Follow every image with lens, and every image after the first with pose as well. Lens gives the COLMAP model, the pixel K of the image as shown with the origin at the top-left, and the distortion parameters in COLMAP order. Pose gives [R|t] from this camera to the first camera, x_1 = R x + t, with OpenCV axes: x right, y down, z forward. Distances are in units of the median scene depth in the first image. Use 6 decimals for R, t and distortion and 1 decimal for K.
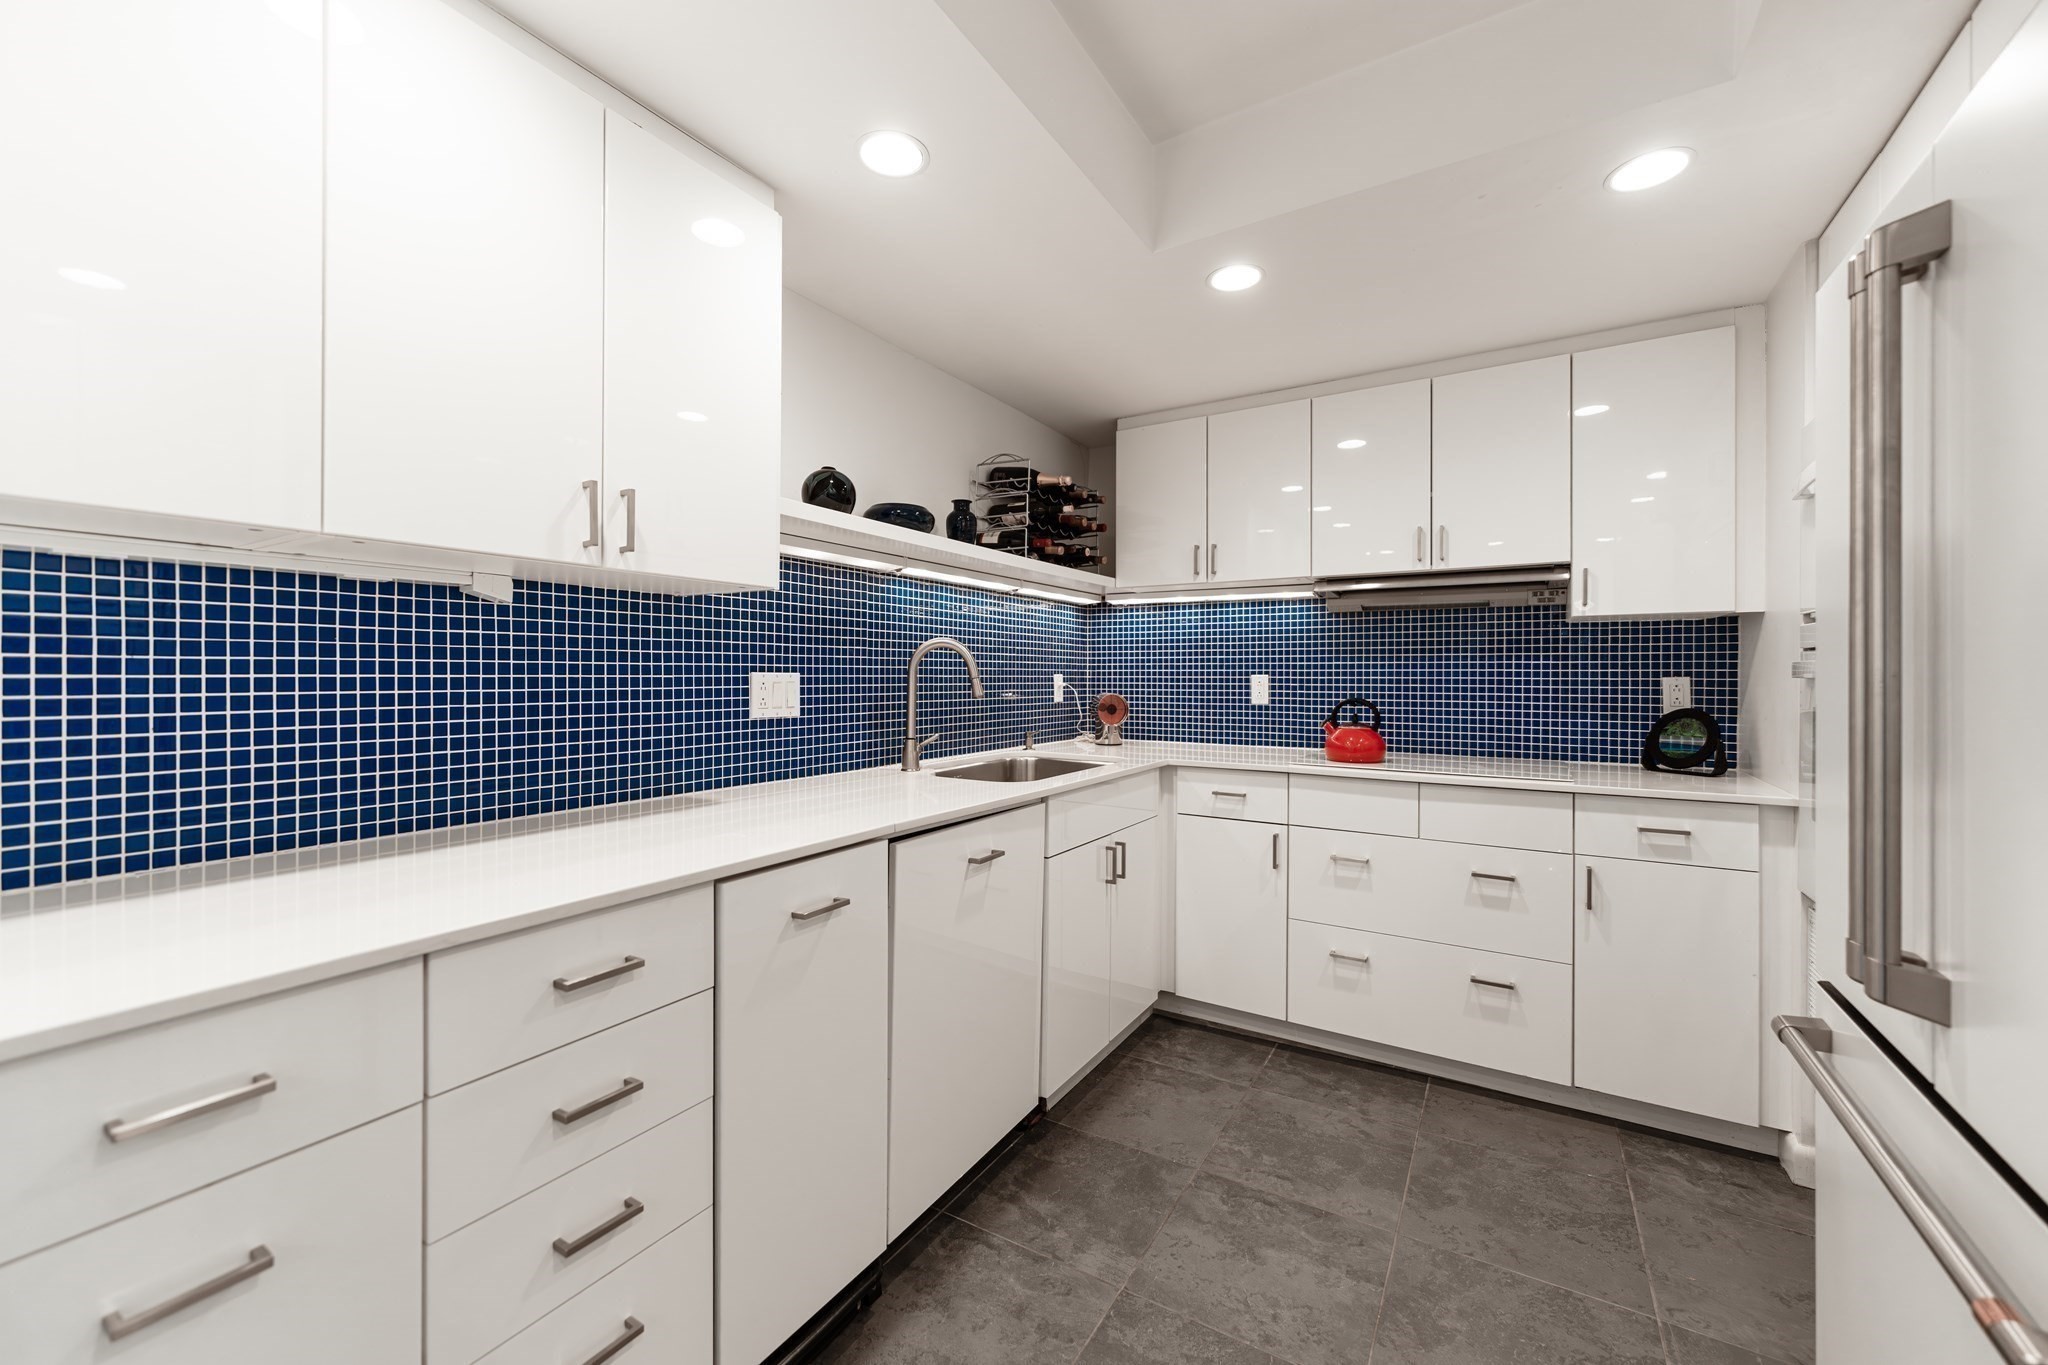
lens RADIAL K [[793.3, 0, 1030.6], [0, 793.3, 676.3], [0, 0, 1]] dist [-0.000049, -0.000809]
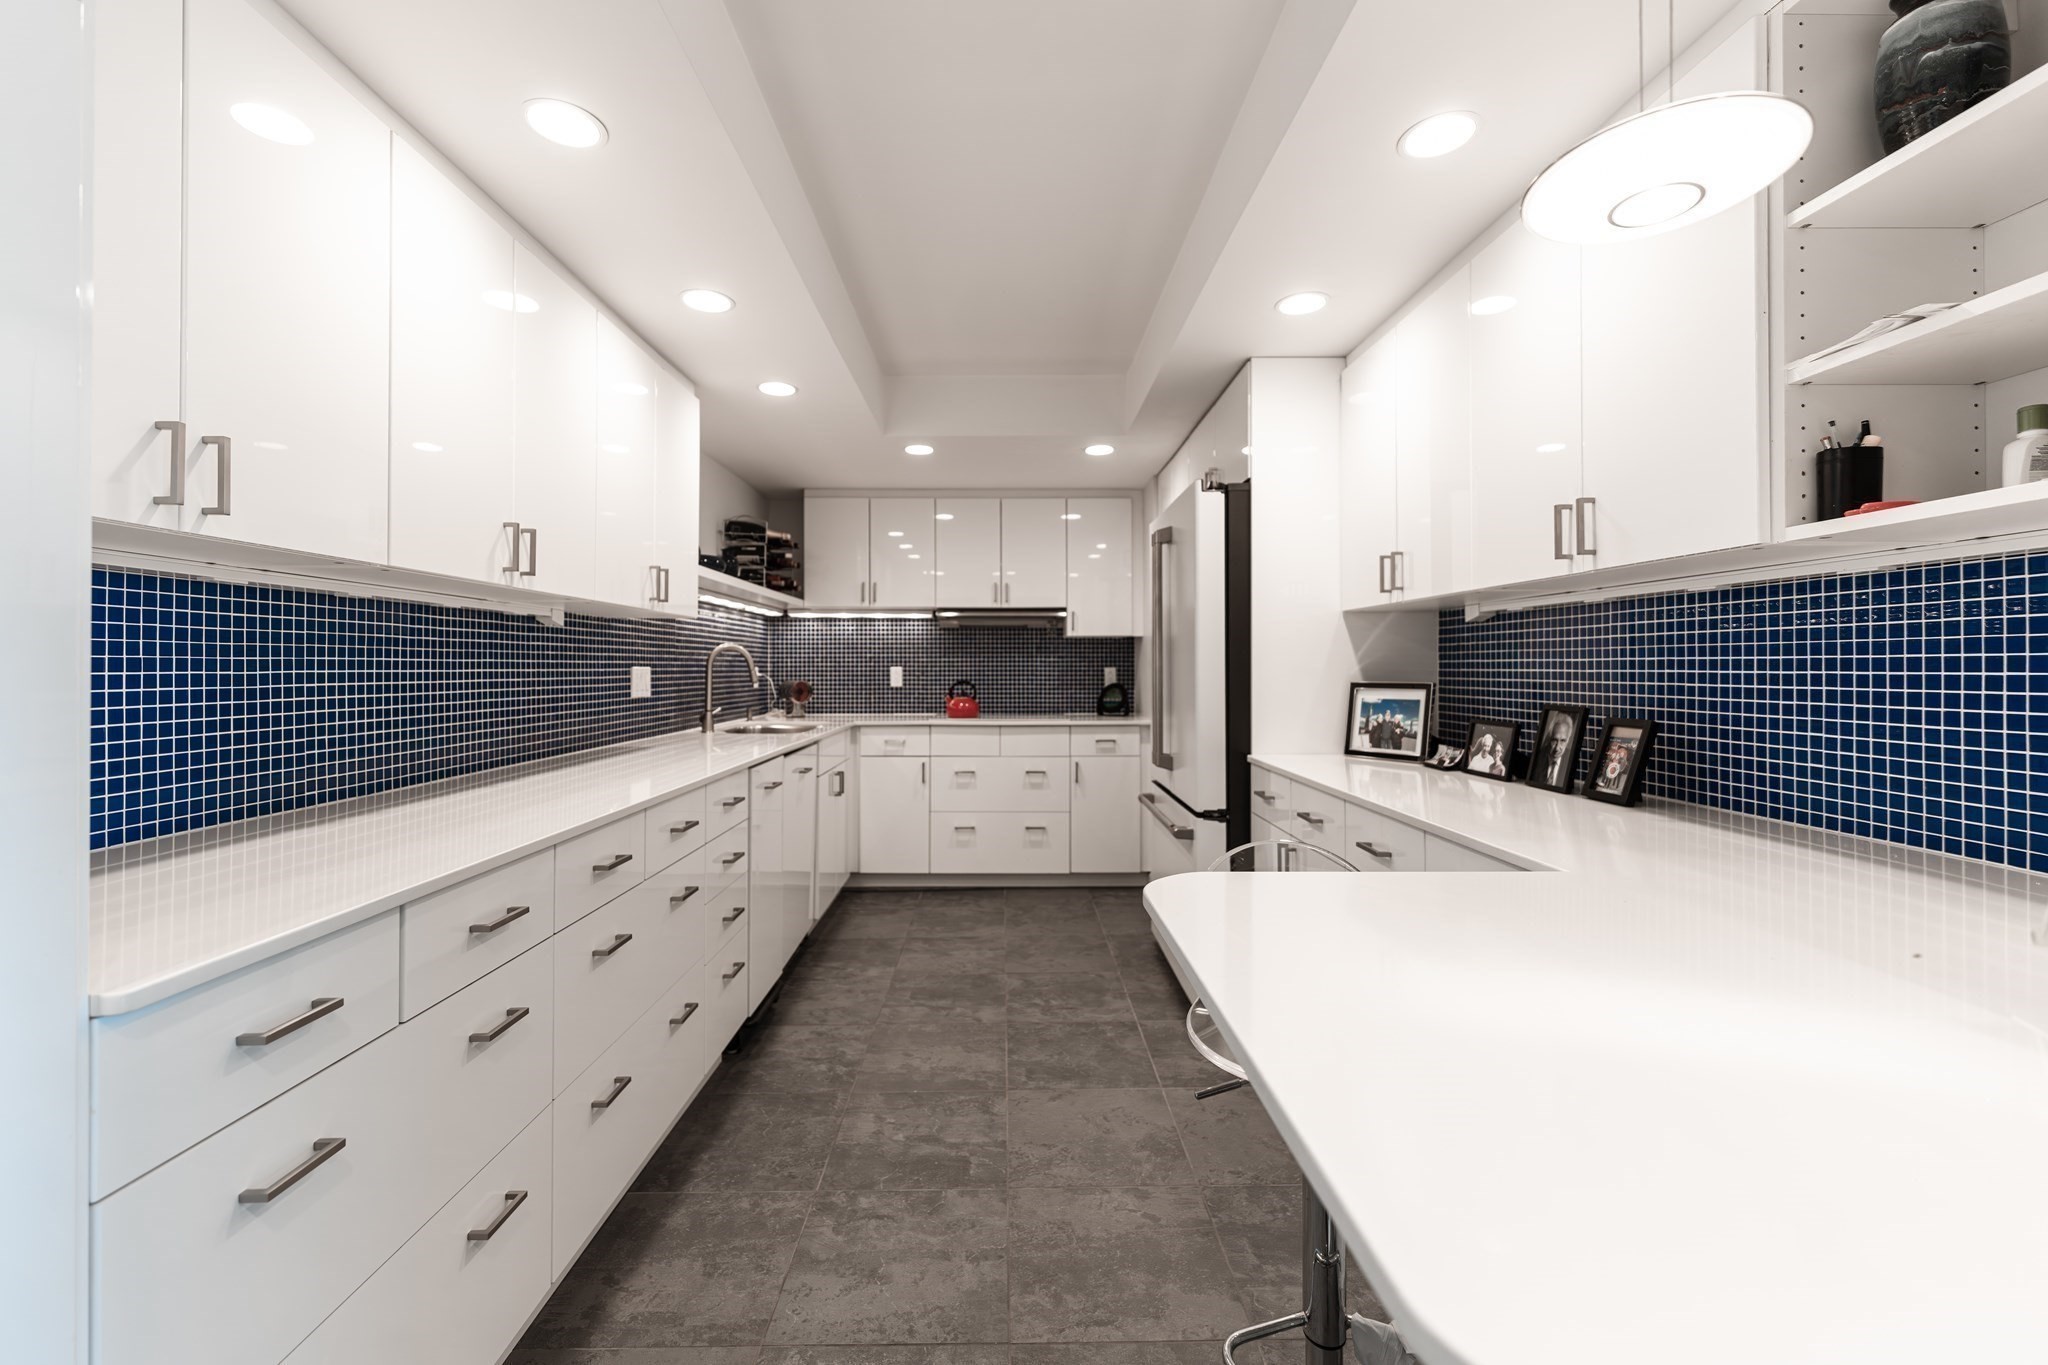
lens RADIAL K [[793.3, 0, 1012.2], [0, 793.3, 668.0], [0, 0, 1]] dist [-0.000049, -0.000809]
pose [[0.848857, -0.004694, 0.528602, -0.527357], [0.004900, 0.999987, 0.001010, -0.001023], [-0.528601, 0.001733, 0.848869, -0.660960]]
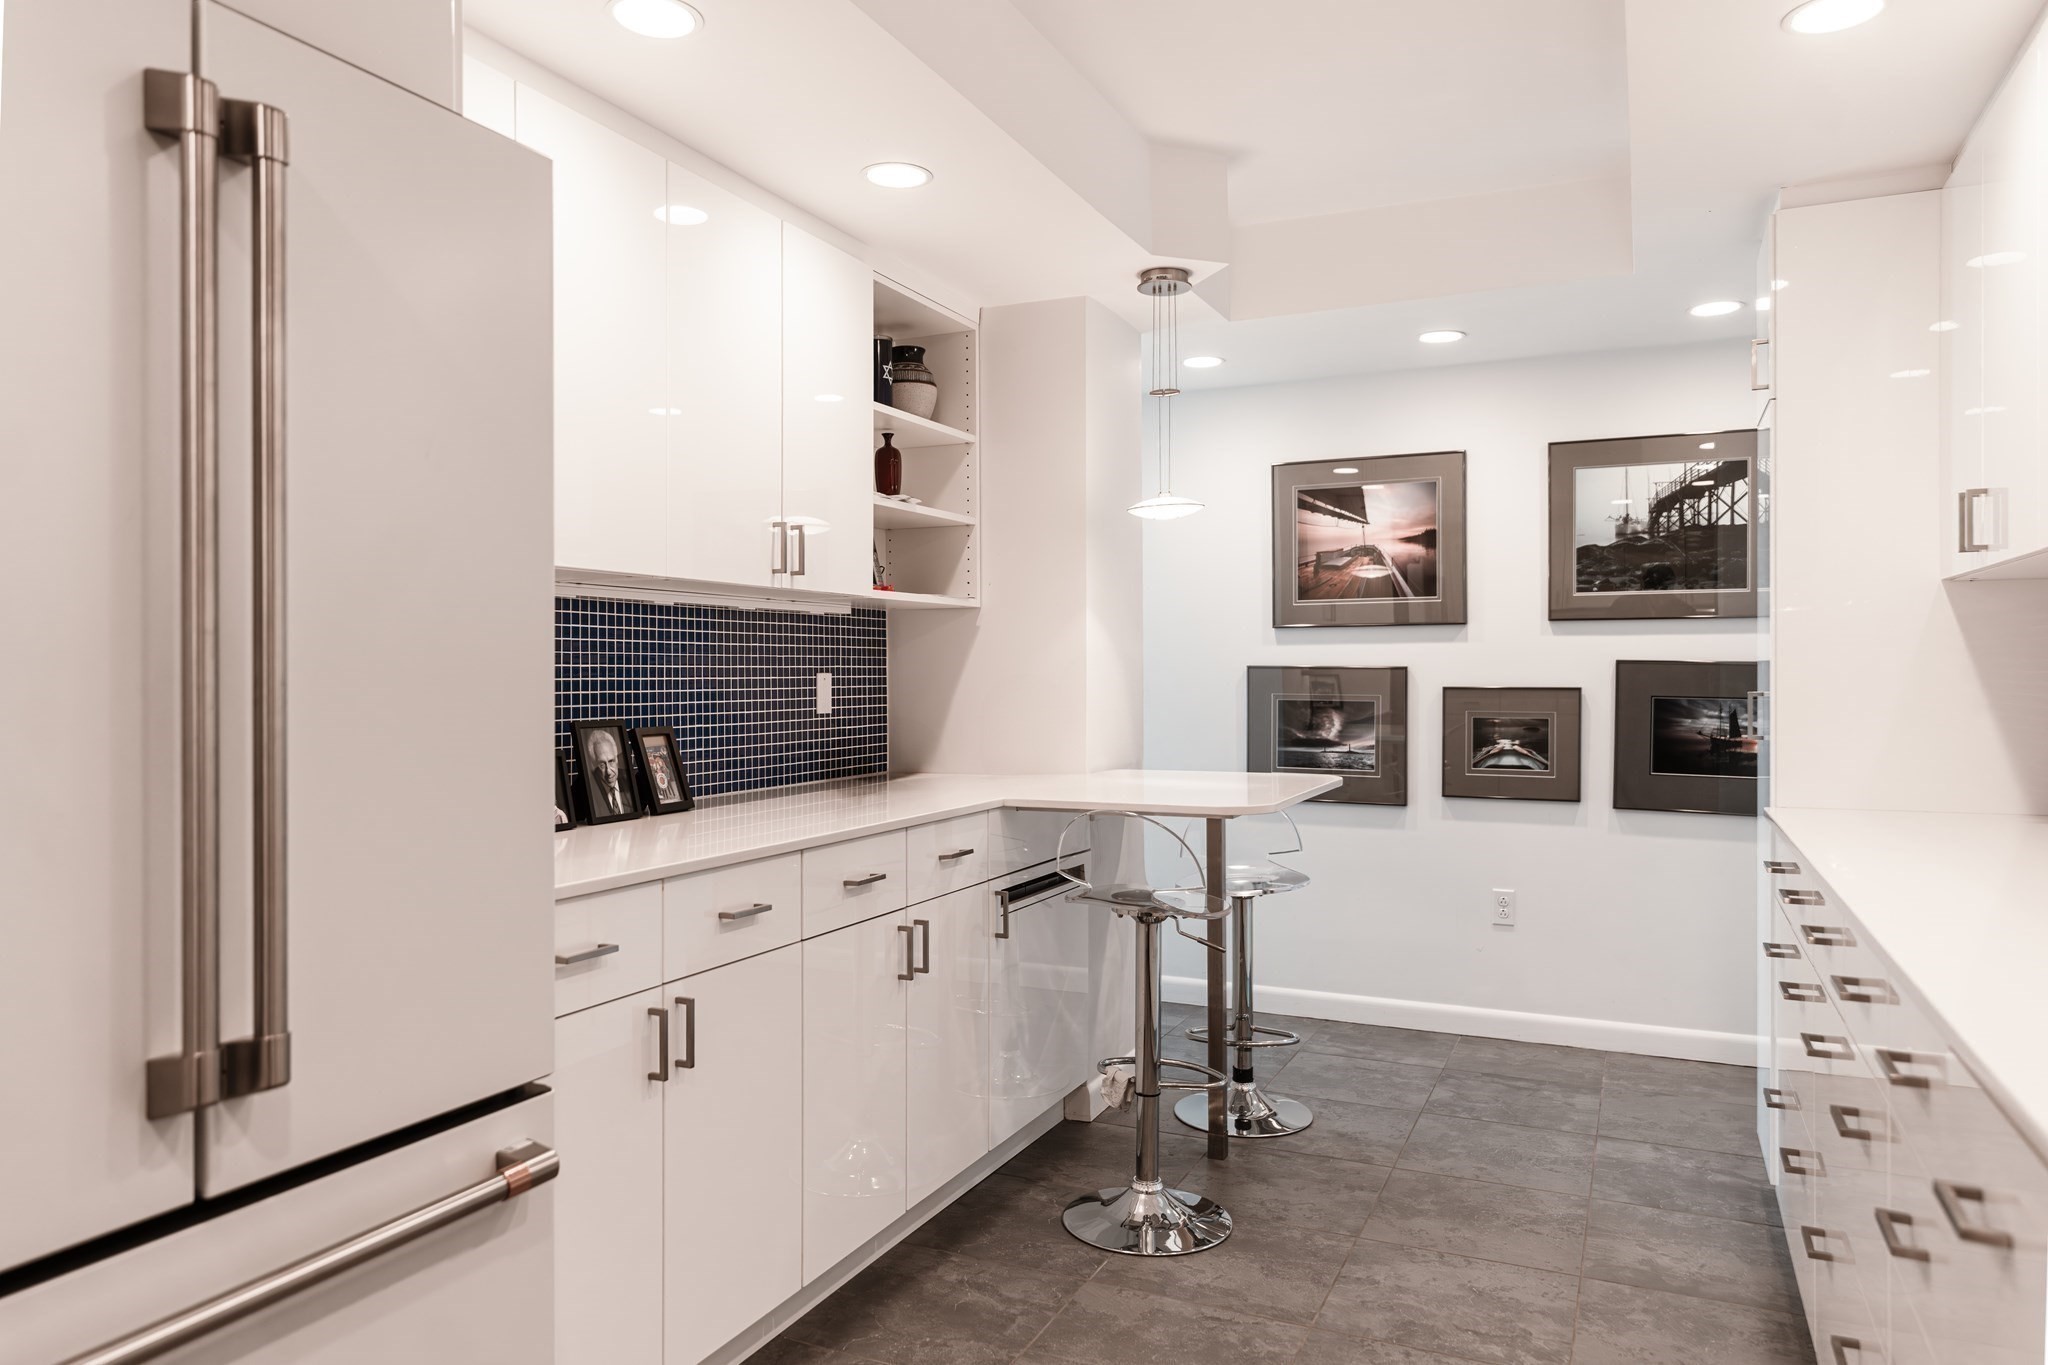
lens RADIAL K [[1332.4, 0, 1027.8], [0, 1332.4, 677.7], [0, 0, 1]] dist [-0.005296, 0.004855]
pose [[-0.994762, 0.000159, -0.102216, 0.206549], [-0.000508, 0.999979, 0.006497, -0.003791], [0.102215, 0.006515, -0.994741, 1.084175]]
